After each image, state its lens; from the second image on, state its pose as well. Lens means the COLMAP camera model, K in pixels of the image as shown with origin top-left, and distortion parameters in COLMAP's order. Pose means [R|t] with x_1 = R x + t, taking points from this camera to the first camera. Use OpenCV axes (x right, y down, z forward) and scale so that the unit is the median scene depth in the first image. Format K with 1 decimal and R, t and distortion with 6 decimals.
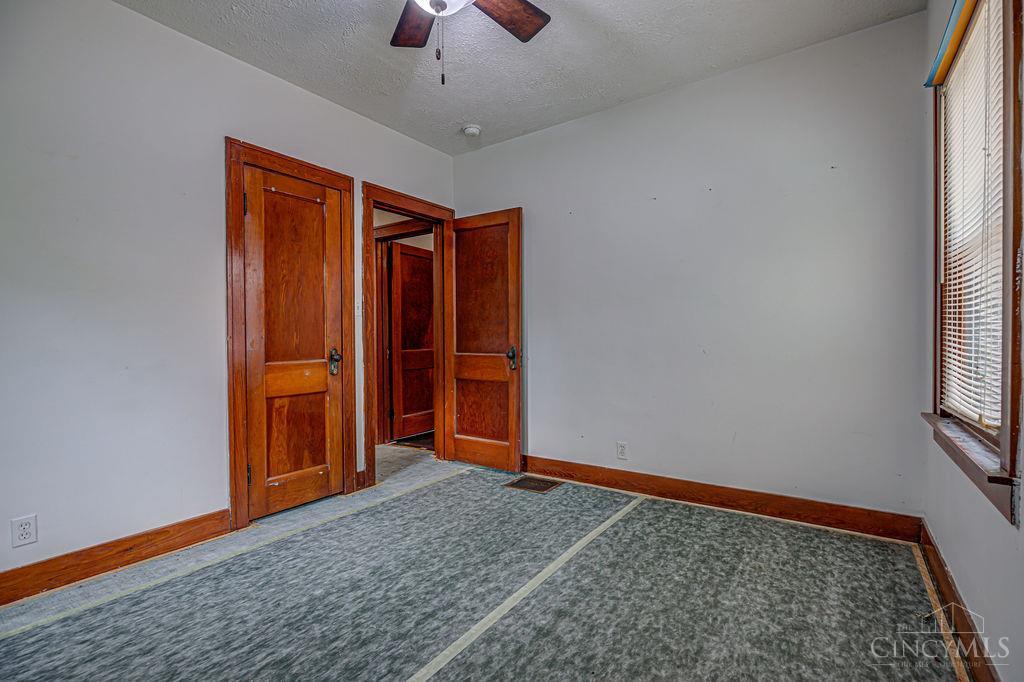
lens RADIAL K [[468.4, 0, 515.5], [0, 468.4, 338.6], [0, 0, 1]] dist [-0.006443, -0.000523]
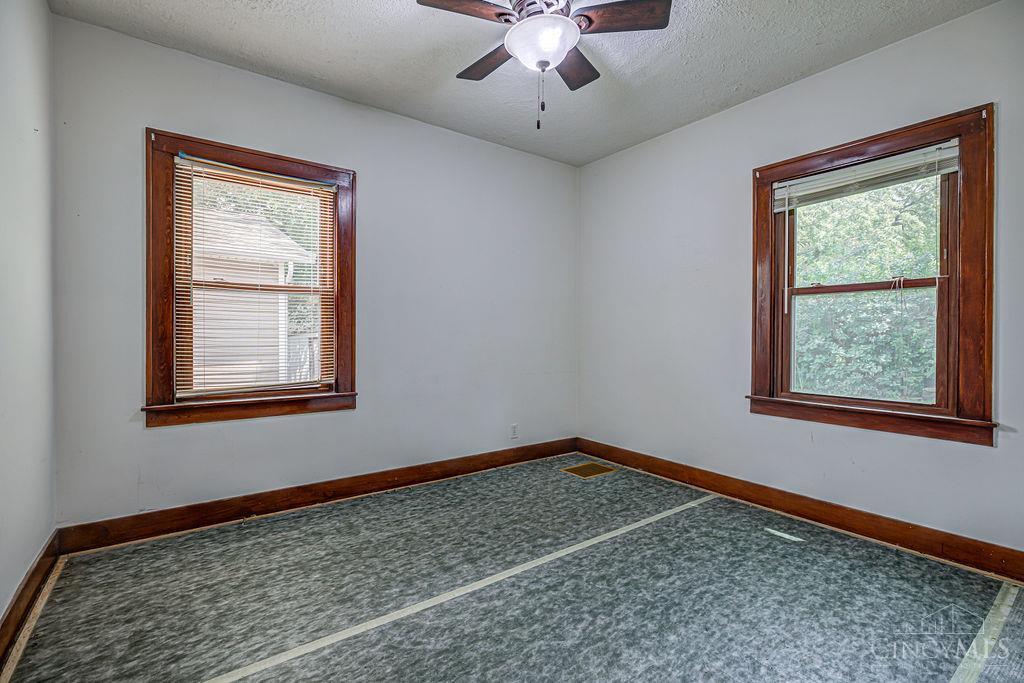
lens RADIAL K [[468.4, 0, 515.5], [0, 468.4, 339.1], [0, 0, 1]] dist [-0.006443, -0.000523]
pose [[-0.947806, 0.001726, 0.318842, -0.441245], [0.005688, 0.999918, 0.011494, -0.026688], [-0.318796, 0.012707, -0.947738, 1.991295]]
